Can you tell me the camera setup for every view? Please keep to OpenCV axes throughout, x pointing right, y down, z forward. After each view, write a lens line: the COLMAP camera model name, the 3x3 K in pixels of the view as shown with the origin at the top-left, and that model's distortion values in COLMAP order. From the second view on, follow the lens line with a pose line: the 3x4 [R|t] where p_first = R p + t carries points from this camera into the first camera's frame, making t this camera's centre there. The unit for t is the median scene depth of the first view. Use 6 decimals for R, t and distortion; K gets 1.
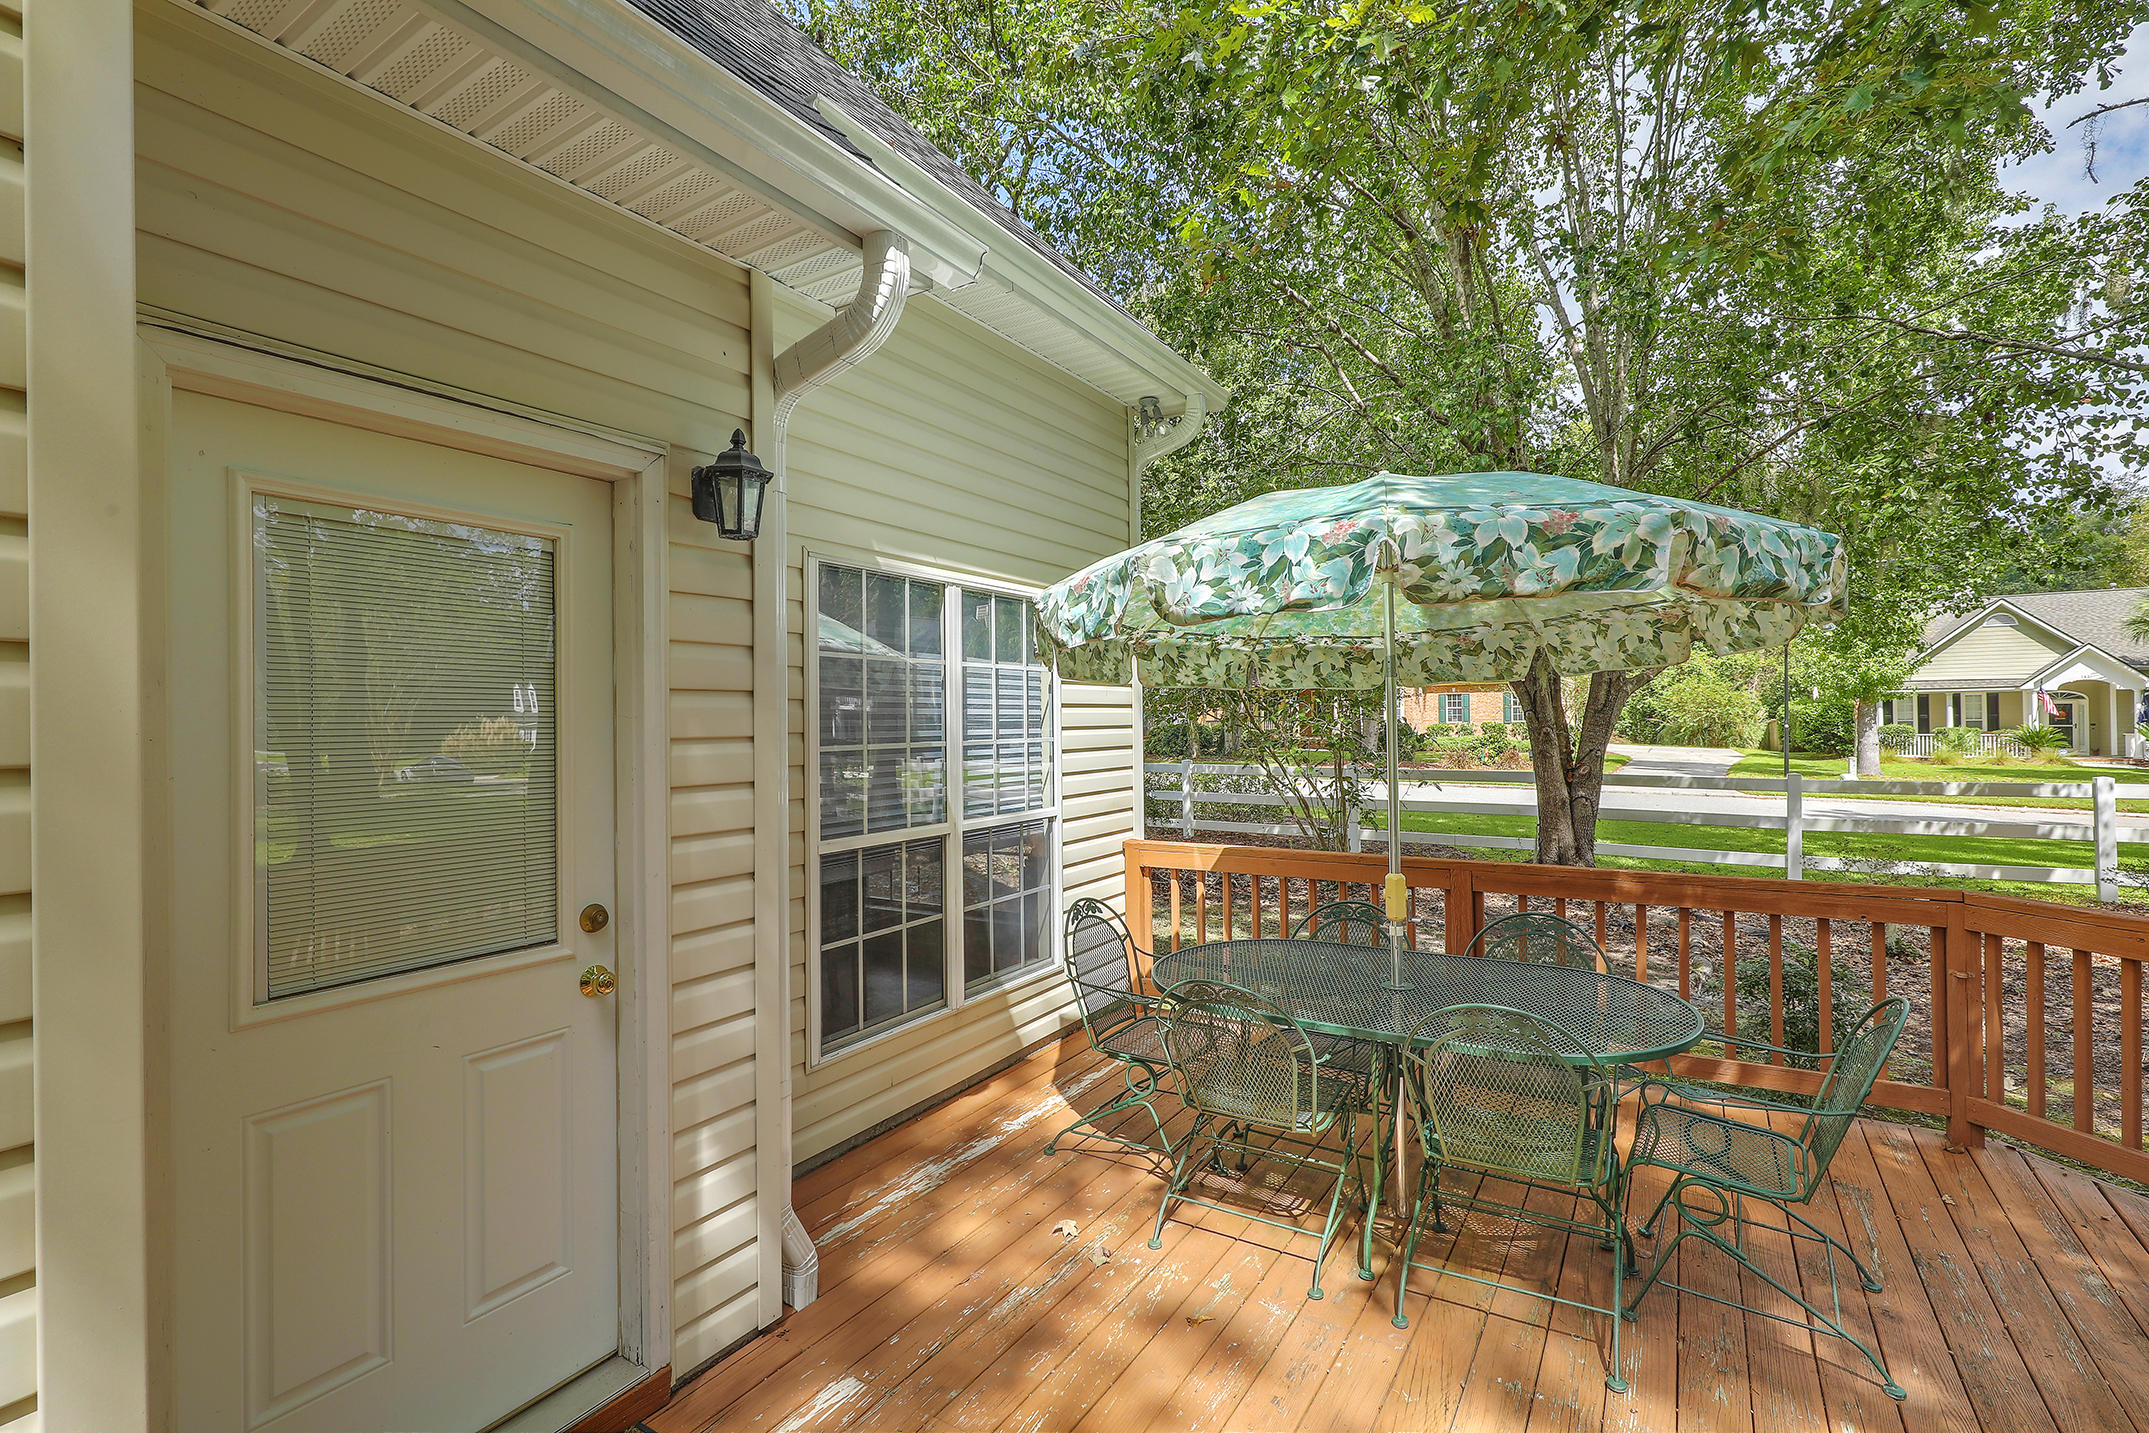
lens RADIAL K [[962.7, 0, 1068.3], [0, 962.7, 719.5], [0, 0, 1]] dist [-0.024643, -0.000155]
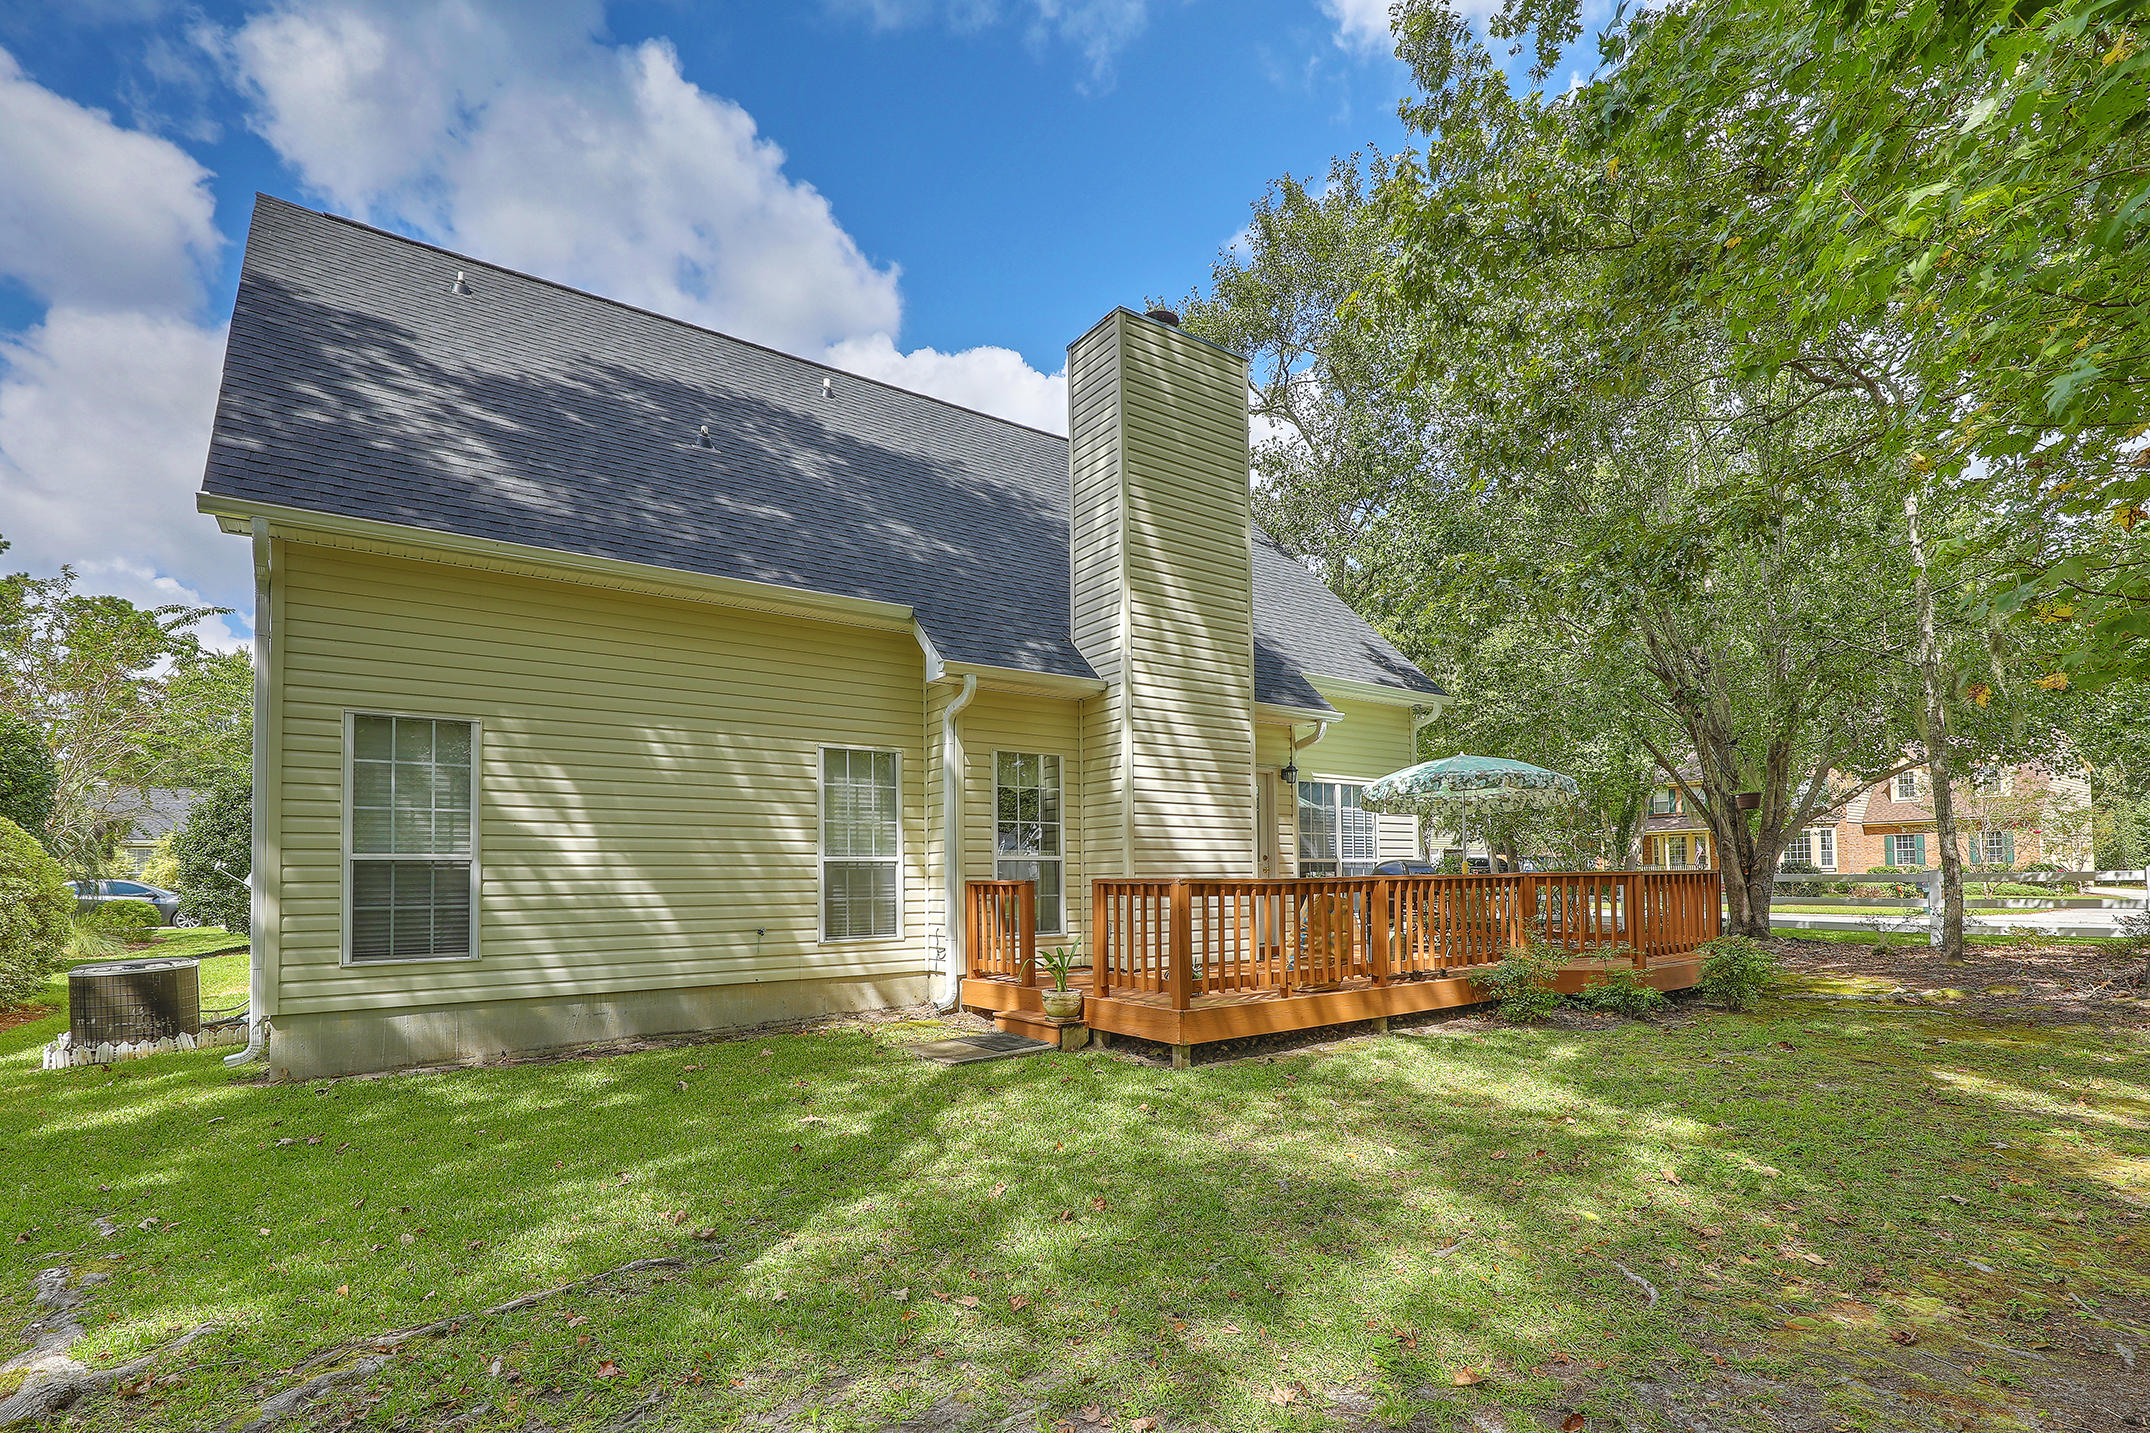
lens RADIAL K [[984.6, 0, 1084.9], [0, 984.6, 720.3], [0, 0, 1]] dist [-0.003300, -0.000264]
pose [[0.927800, -0.061596, -0.367957, 0.270287], [0.002784, 0.987392, -0.158270, 0.140333], [0.373067, 0.145819, 0.916274, -1.995713]]
